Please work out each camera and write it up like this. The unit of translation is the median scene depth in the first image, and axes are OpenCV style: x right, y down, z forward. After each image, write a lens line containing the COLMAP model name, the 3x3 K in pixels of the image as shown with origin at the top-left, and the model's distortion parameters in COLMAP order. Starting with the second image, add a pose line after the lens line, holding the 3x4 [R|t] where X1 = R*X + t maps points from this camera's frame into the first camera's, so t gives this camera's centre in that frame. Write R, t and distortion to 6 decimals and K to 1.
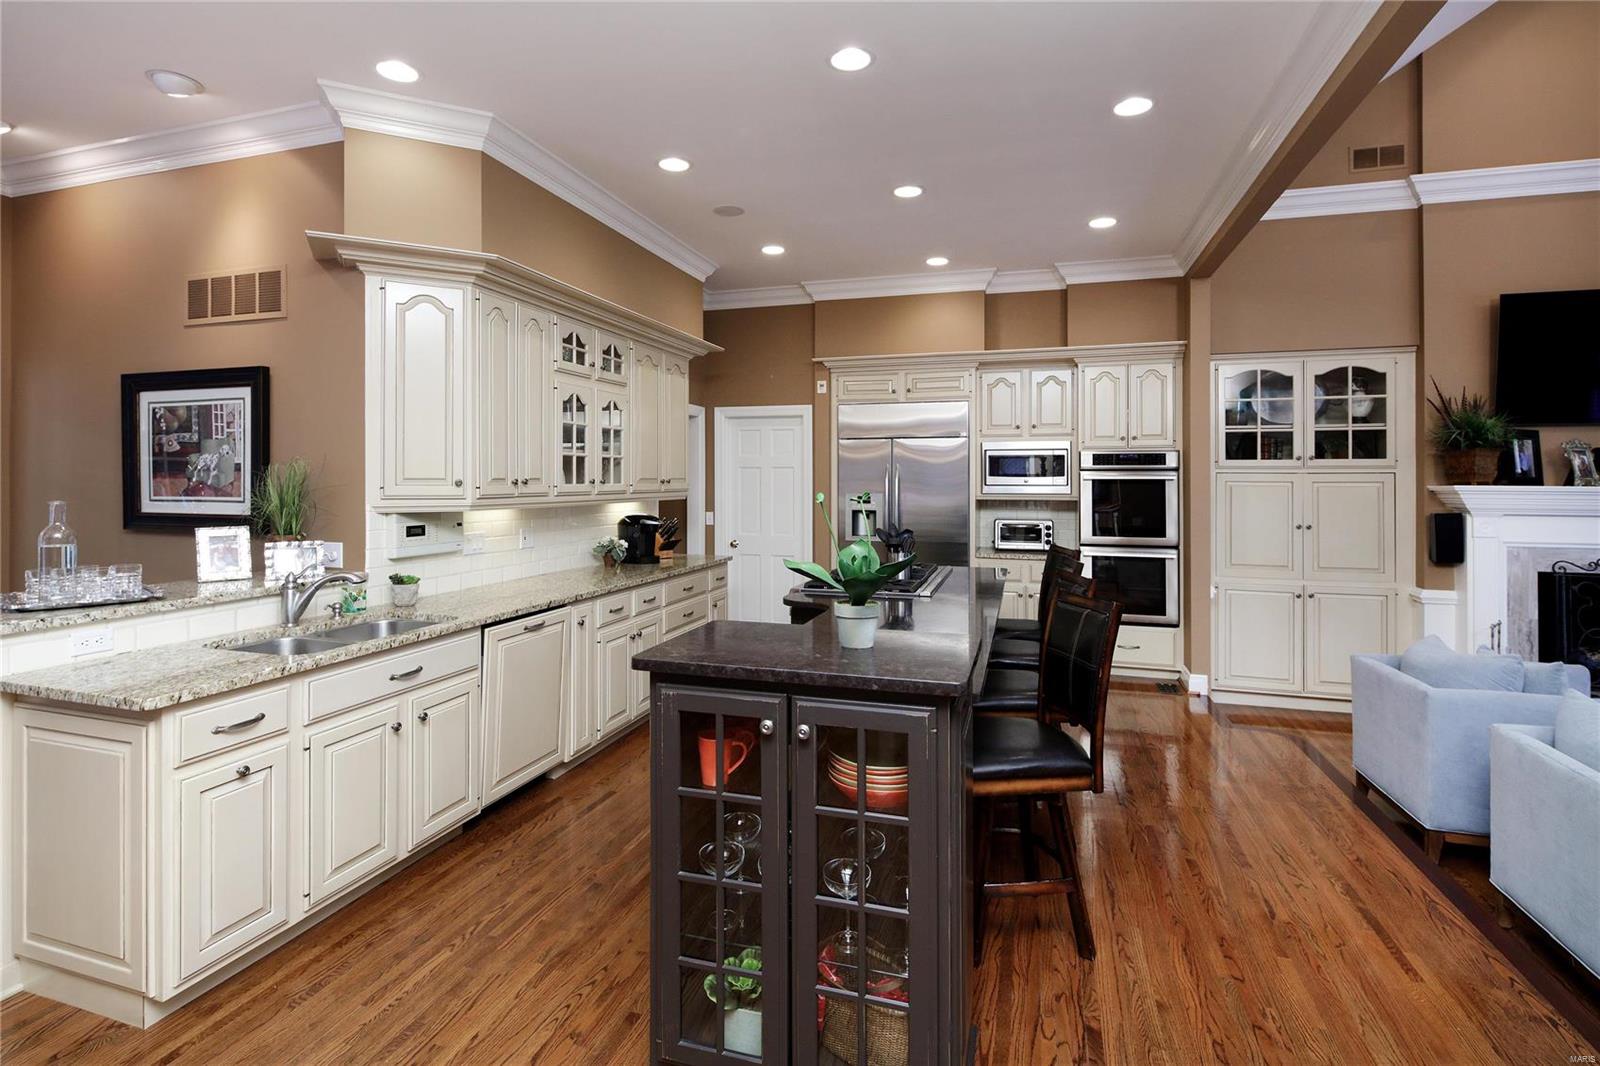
lens RADIAL K [[767.0, 0, 786.2], [0, 767.0, 472.7], [0, 0, 1]] dist [0.009206, -0.002983]
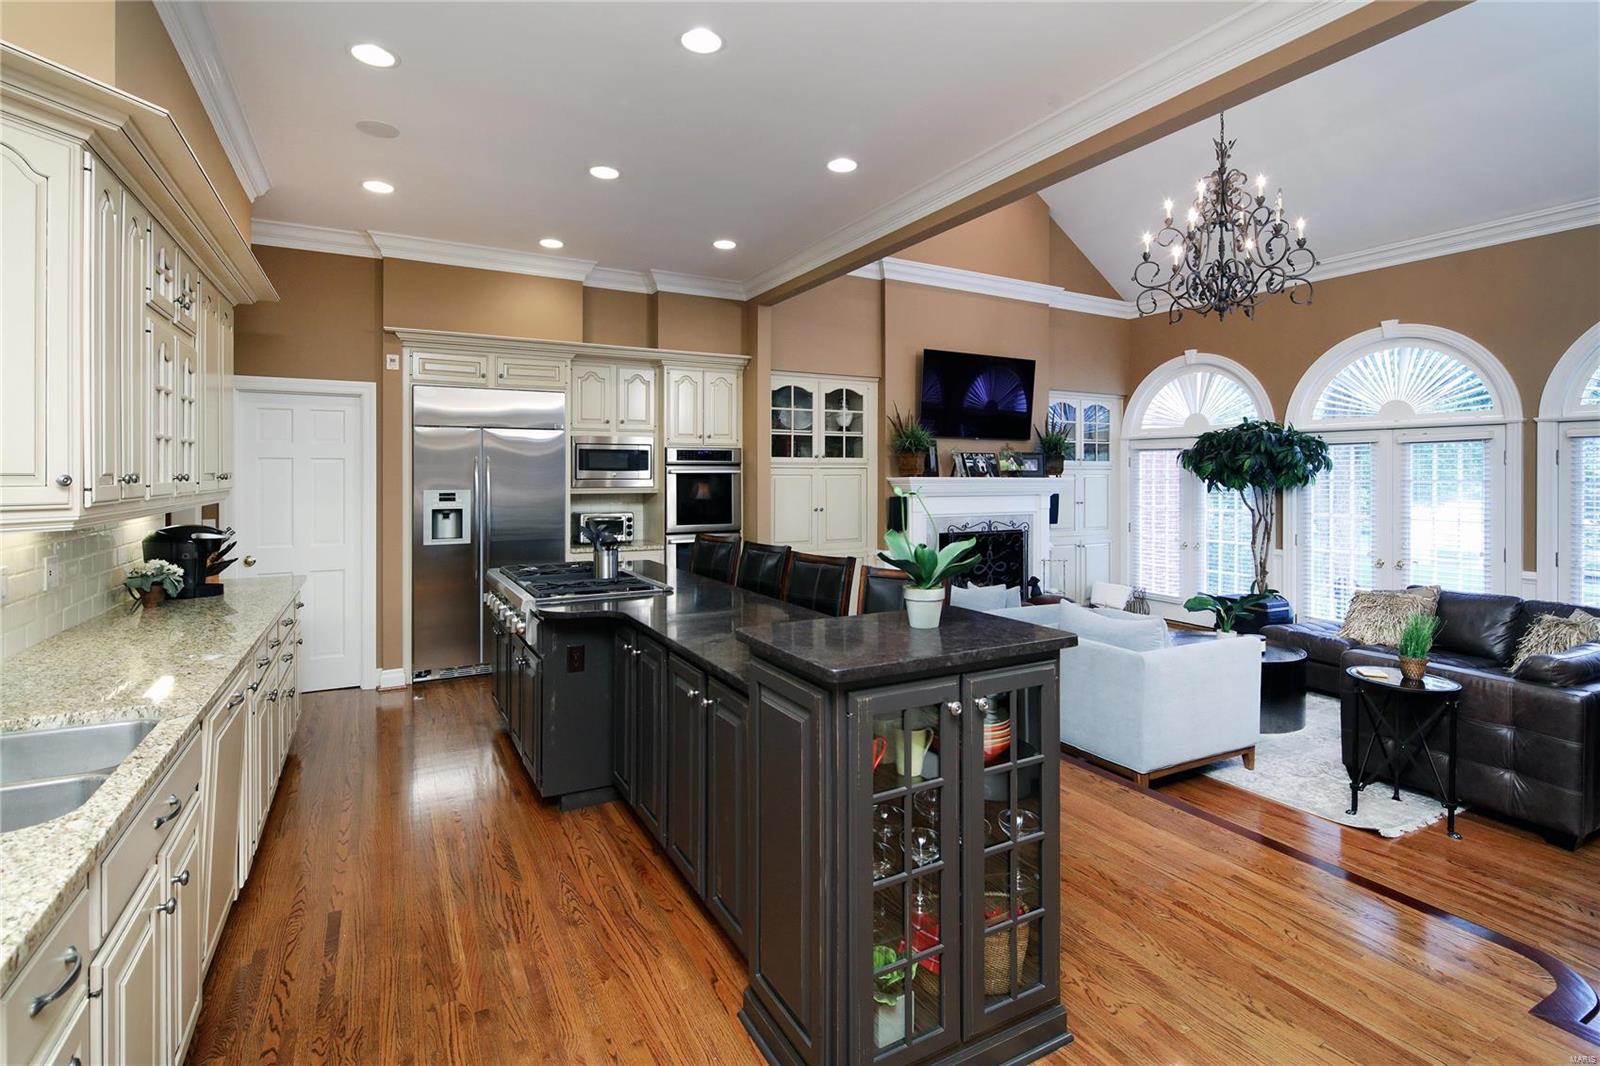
lens RADIAL K [[767.0, 0, 794.4], [0, 767.0, 470.3], [0, 0, 1]] dist [0.009206, -0.002983]
pose [[0.701006, 0.001165, 0.713154, -0.282027], [-0.005392, 0.999979, 0.003666, -0.000474], [-0.713135, -0.006416, 0.700998, 0.125630]]
